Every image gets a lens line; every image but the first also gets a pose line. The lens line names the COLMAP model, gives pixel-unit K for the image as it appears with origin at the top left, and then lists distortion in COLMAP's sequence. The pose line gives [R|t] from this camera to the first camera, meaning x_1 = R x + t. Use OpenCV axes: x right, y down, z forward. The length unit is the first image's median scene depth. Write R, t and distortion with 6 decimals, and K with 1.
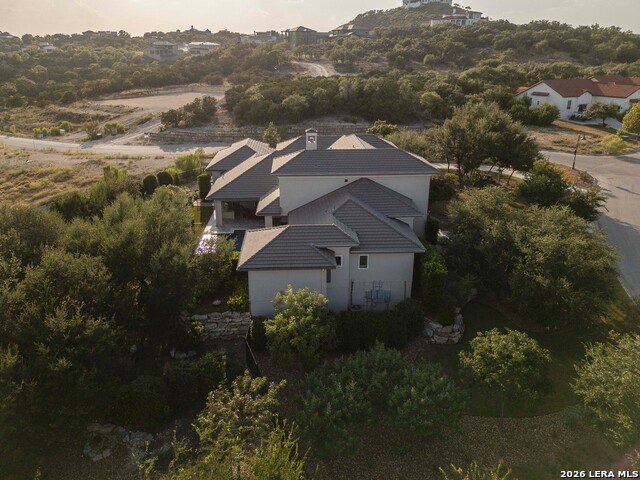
lens RADIAL K [[452.6, 0, 319.6], [0, 452.6, 237.8], [0, 0, 1]] dist [0.062608, -0.034210]
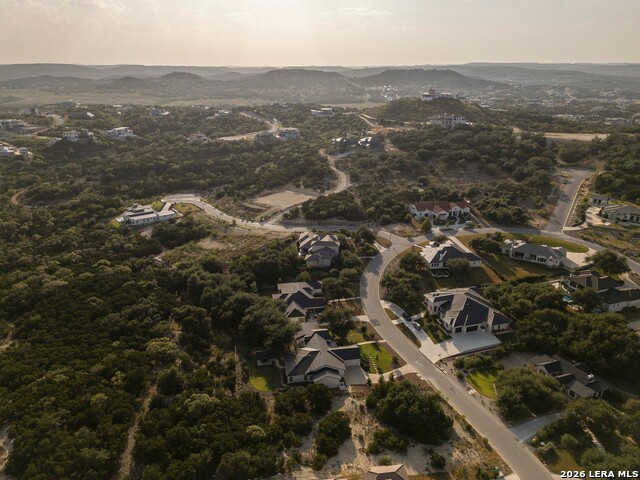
lens RADIAL K [[452.6, 0, 318.3], [0, 452.6, 240.2], [0, 0, 1]] dist [0.062608, -0.034210]
pose [[0.989392, 0.052143, -0.135591, 0.500893], [-0.054982, 0.998338, -0.017278, -0.066966], [0.134464, 0.024550, 0.990614, -3.077239]]
